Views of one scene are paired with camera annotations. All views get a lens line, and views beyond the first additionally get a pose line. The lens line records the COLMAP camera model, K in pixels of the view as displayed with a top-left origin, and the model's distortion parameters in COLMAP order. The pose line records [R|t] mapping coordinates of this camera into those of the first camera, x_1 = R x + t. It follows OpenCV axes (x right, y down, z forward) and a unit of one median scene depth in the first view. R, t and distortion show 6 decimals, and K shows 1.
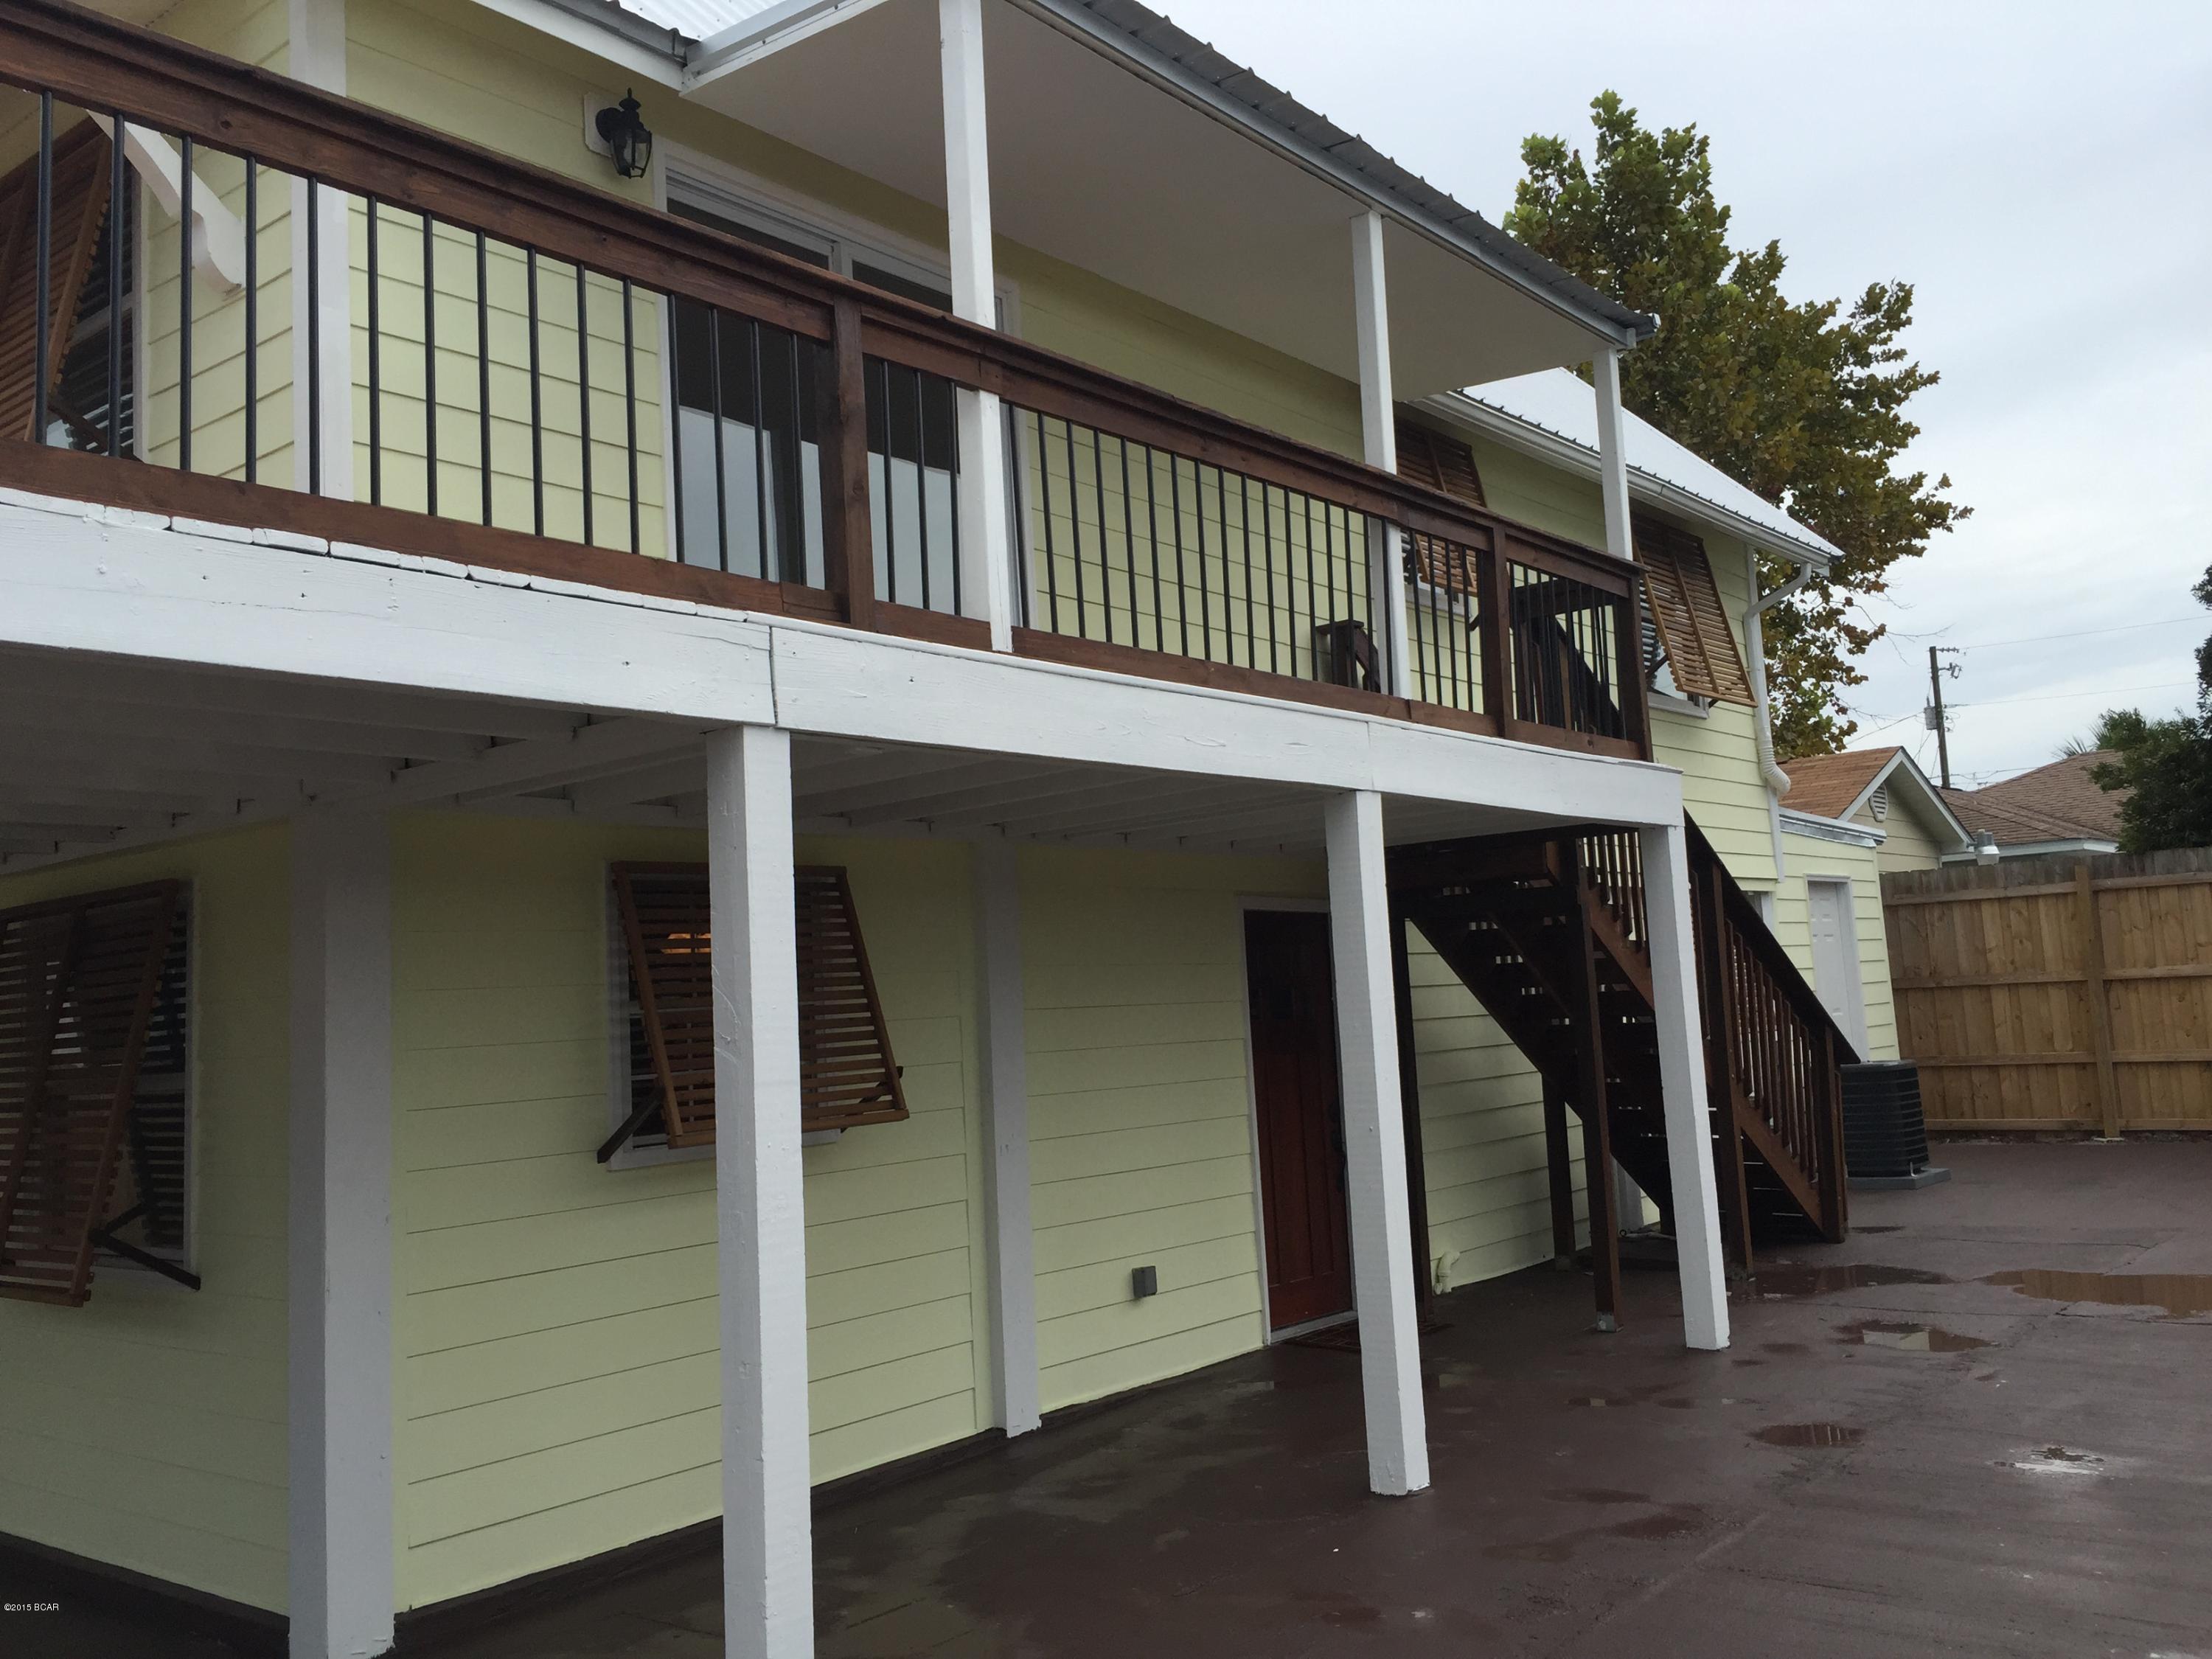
lens RADIAL K [[1924.3, 0, 1109.7], [0, 1924.3, 830.3], [0, 0, 1]] dist [0.086639, -0.107918]
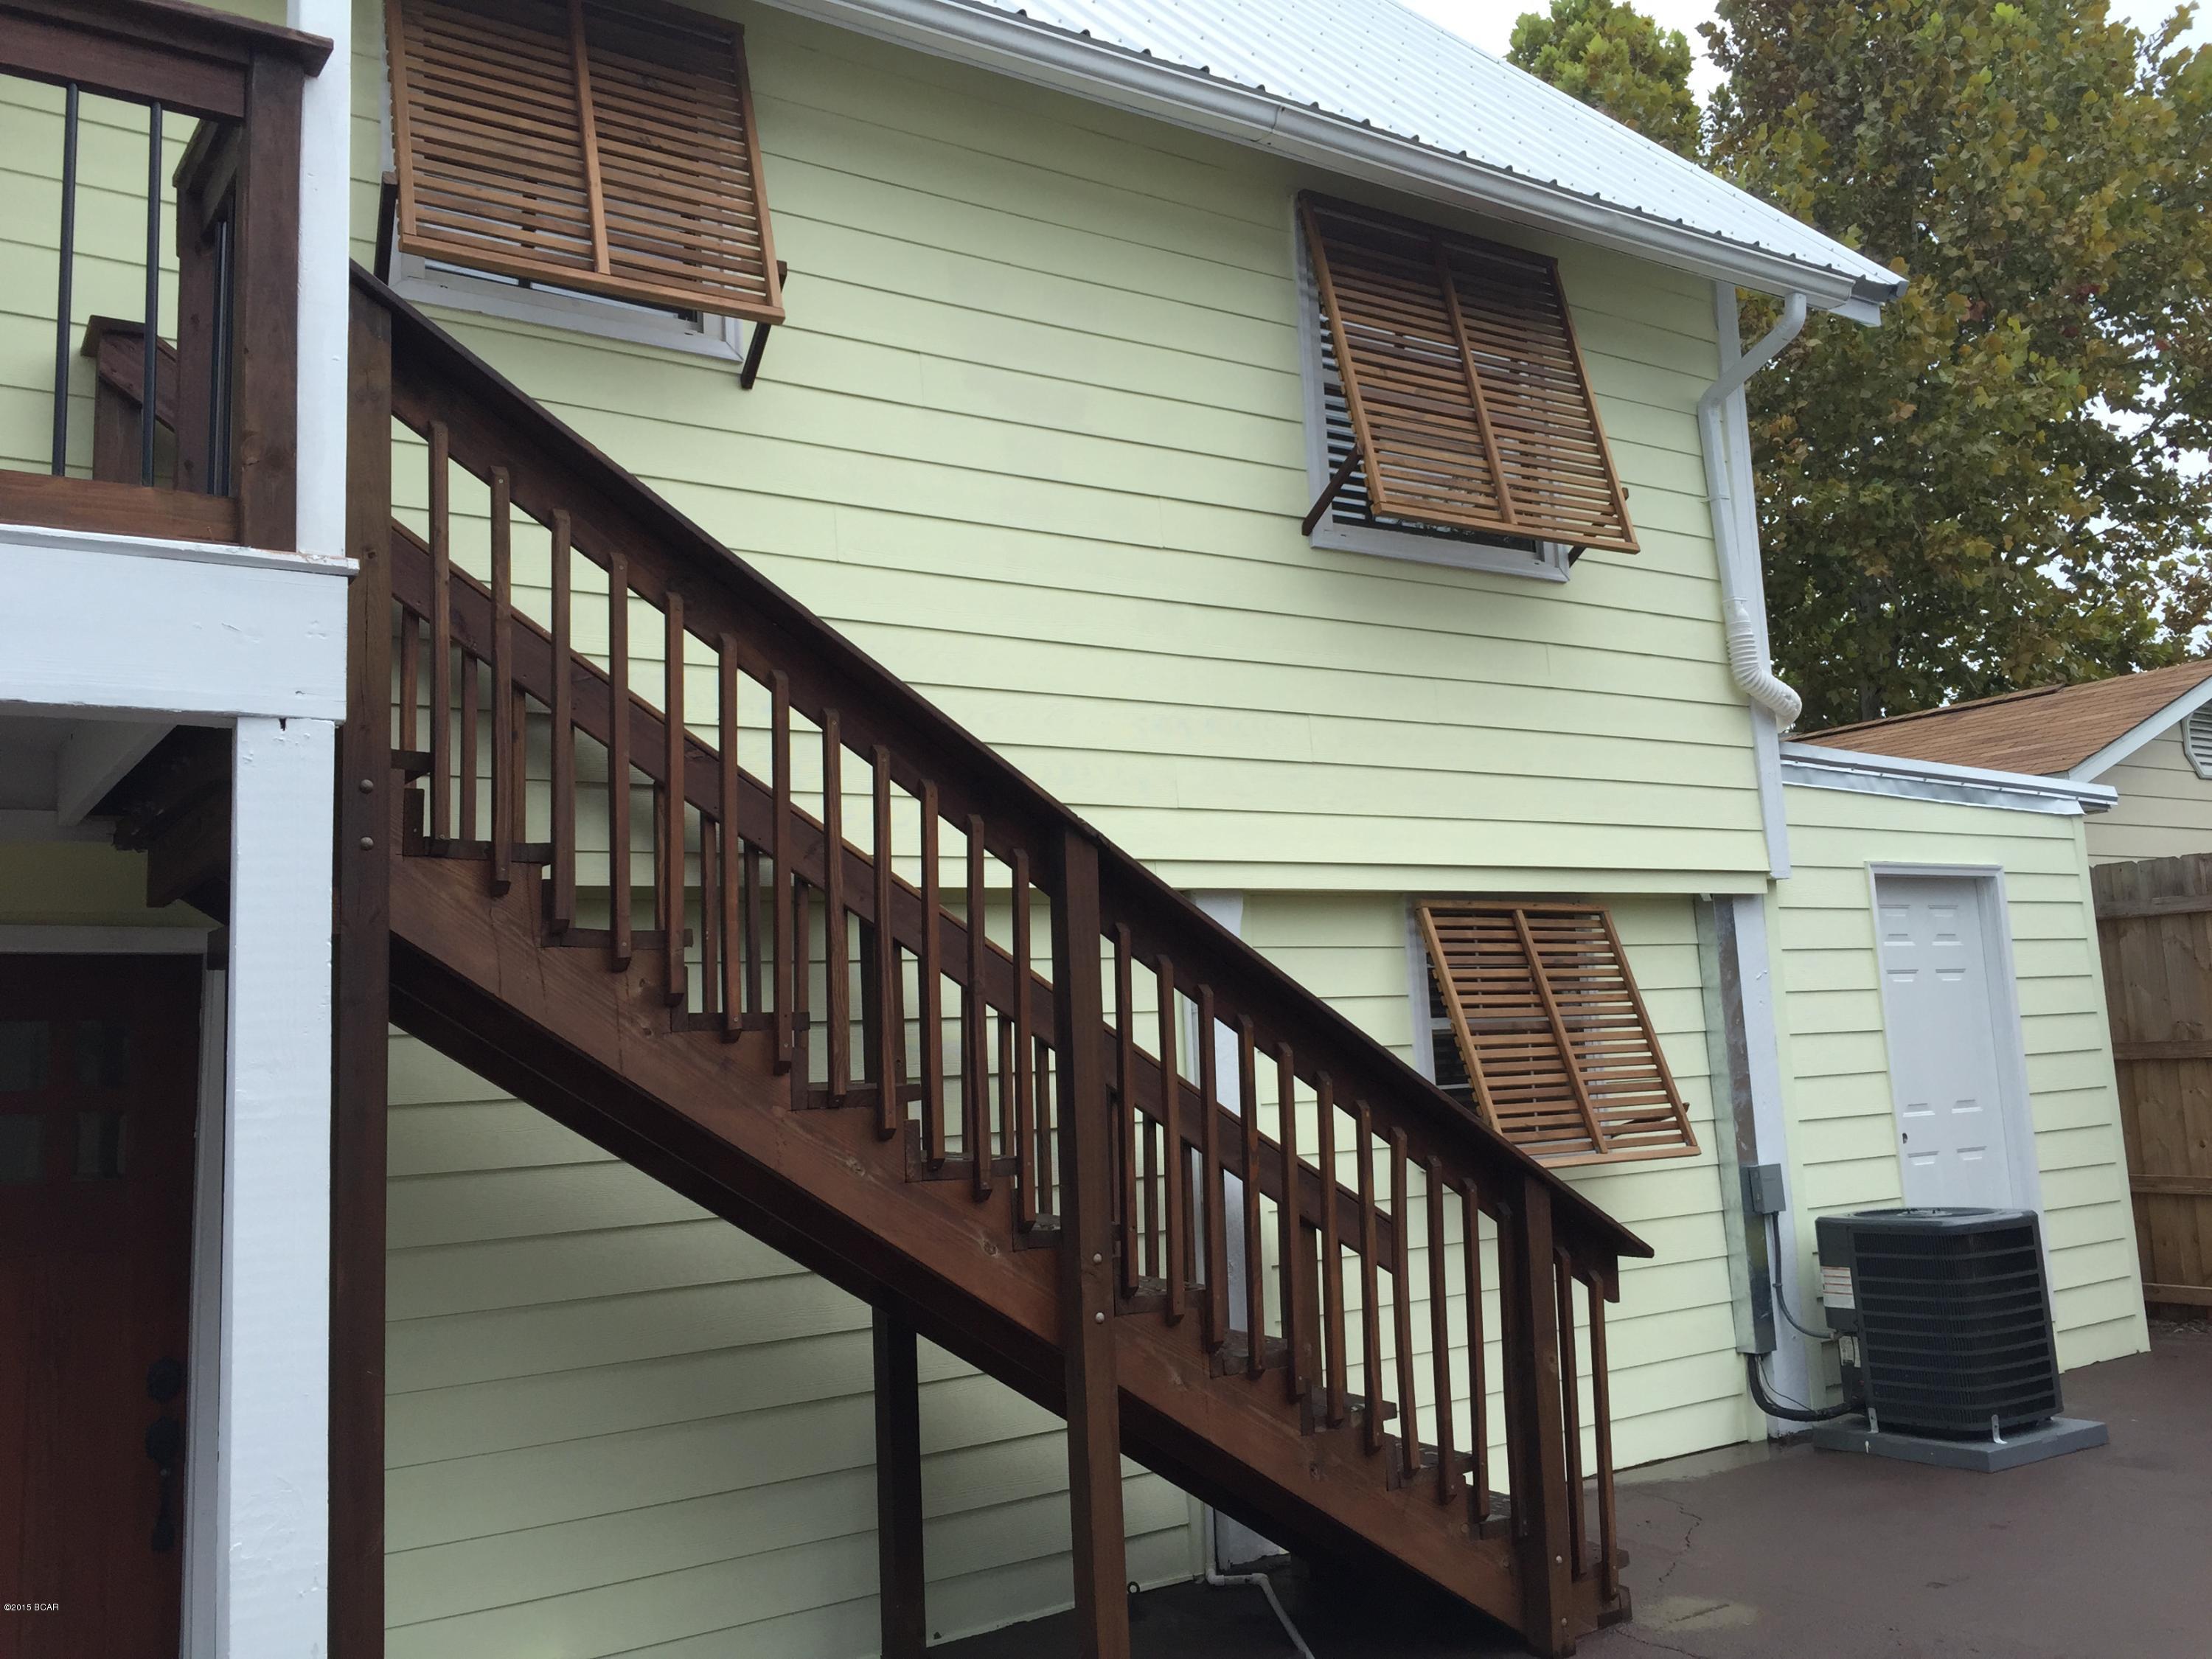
lens RADIAL K [[1924.3, 0, 1091.2], [0, 1924.3, 828.0], [0, 0, 1]] dist [0.086639, -0.107918]
pose [[0.957619, -0.026212, -0.286844, 0.307245], [0.022579, 0.999618, -0.015966, 0.016570], [0.287153, 0.008813, 0.957844, 0.398374]]
